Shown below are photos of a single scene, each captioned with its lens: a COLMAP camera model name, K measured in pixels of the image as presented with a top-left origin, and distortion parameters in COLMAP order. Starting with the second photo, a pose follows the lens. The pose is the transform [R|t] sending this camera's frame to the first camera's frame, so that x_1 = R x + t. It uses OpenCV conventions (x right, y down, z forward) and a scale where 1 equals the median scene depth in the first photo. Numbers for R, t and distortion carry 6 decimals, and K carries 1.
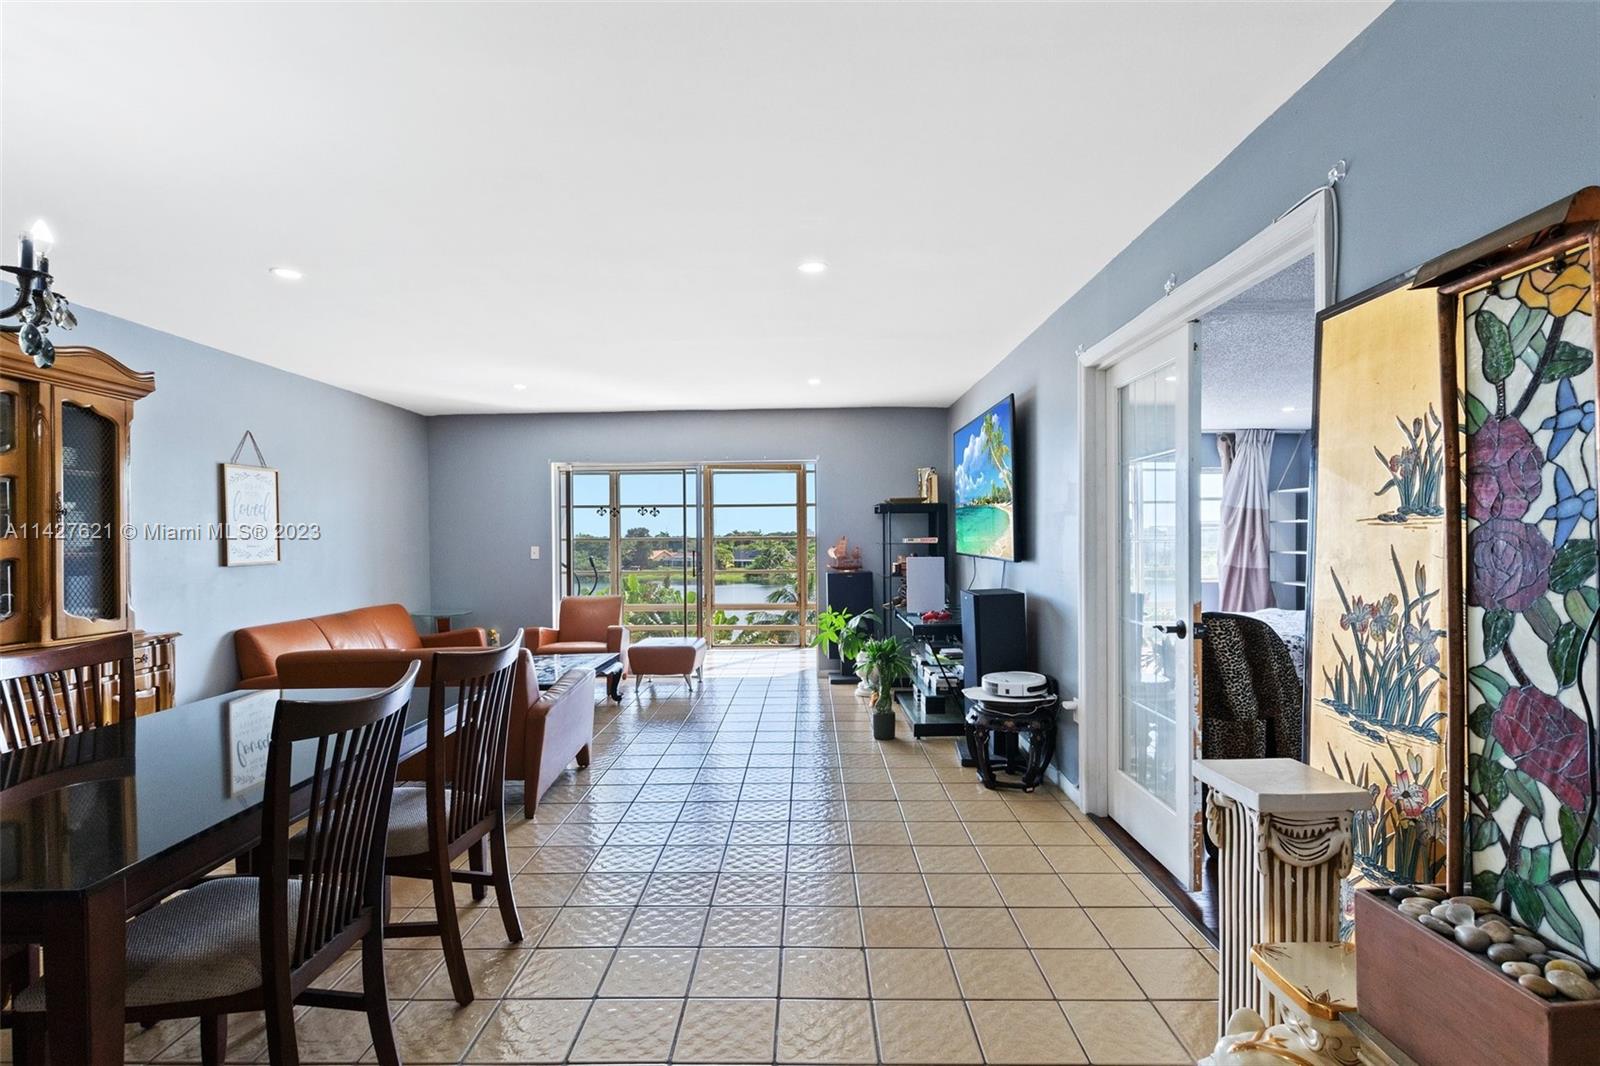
lens RADIAL K [[751.2, 0, 811.3], [0, 751.2, 542.0], [0, 0, 1]] dist [0.005559, 0.001817]
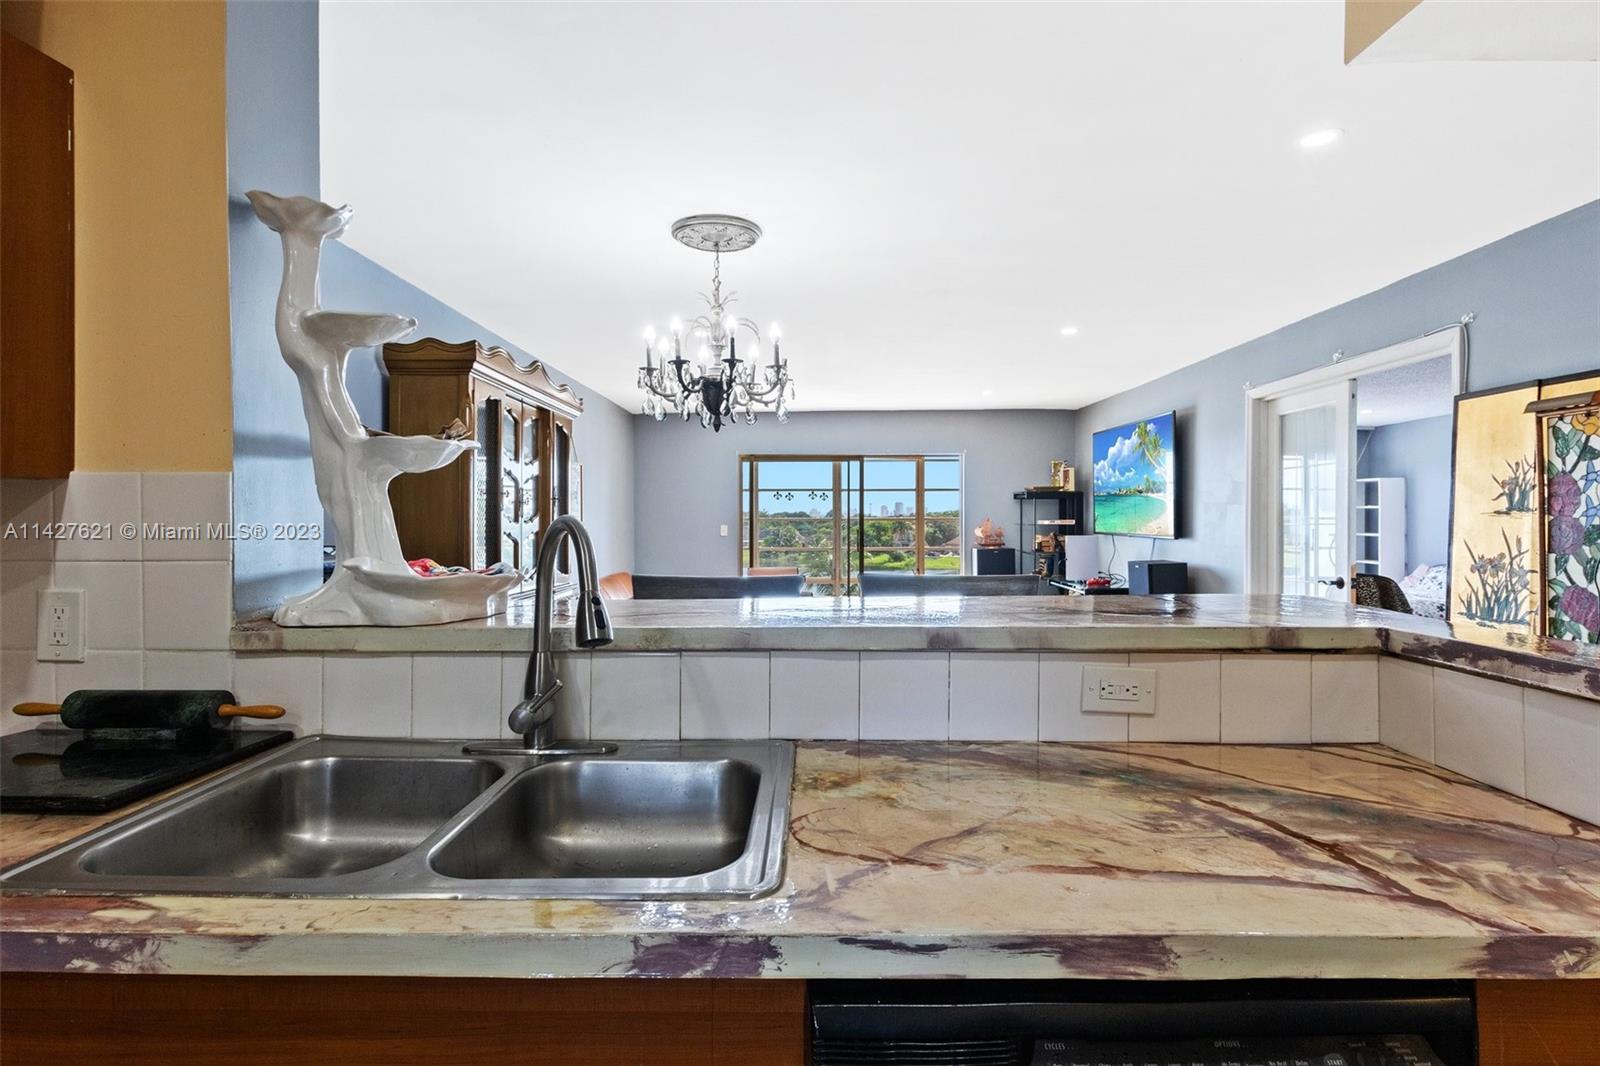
lens RADIAL K [[788.0, 0, 809.1], [0, 788.0, 521.1], [0, 0, 1]] dist [0.016411, -0.003596]
pose [[0.999970, 0.006329, -0.004472, -0.362468], [-0.006338, 0.999978, -0.001845, 0.001601], [0.004460, 0.001874, 0.999988, -0.379695]]
